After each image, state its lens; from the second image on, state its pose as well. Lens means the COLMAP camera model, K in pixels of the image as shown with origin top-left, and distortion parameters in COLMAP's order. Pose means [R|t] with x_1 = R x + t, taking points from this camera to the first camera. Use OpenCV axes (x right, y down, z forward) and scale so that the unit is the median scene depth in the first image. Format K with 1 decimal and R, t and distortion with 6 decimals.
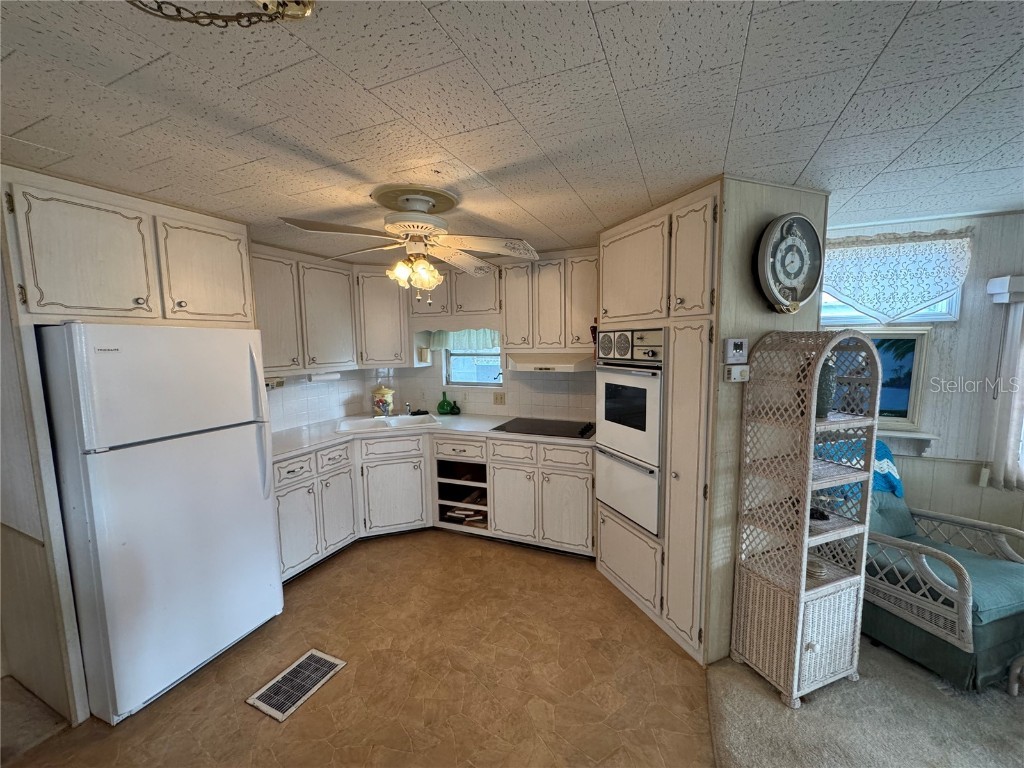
lens RADIAL K [[408.5, 0, 510.6], [0, 408.5, 385.1], [0, 0, 1]] dist [0.000522, 0.000034]
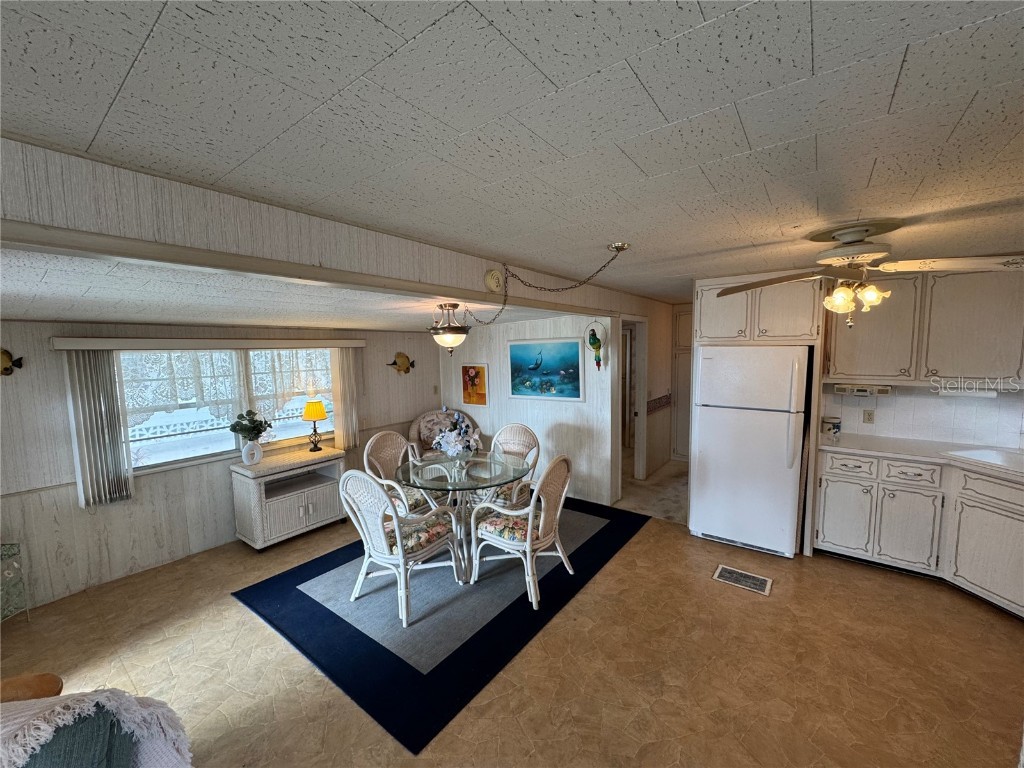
lens RADIAL K [[408.5, 0, 511.5], [0, 408.5, 385.9], [0, 0, 1]] dist [0.000522, 0.000034]
pose [[-0.227418, 0.108415, -0.967743, 0.696959], [-0.085973, 0.987667, 0.130851, -0.073900], [0.969995, 0.112958, -0.215293, 0.266439]]
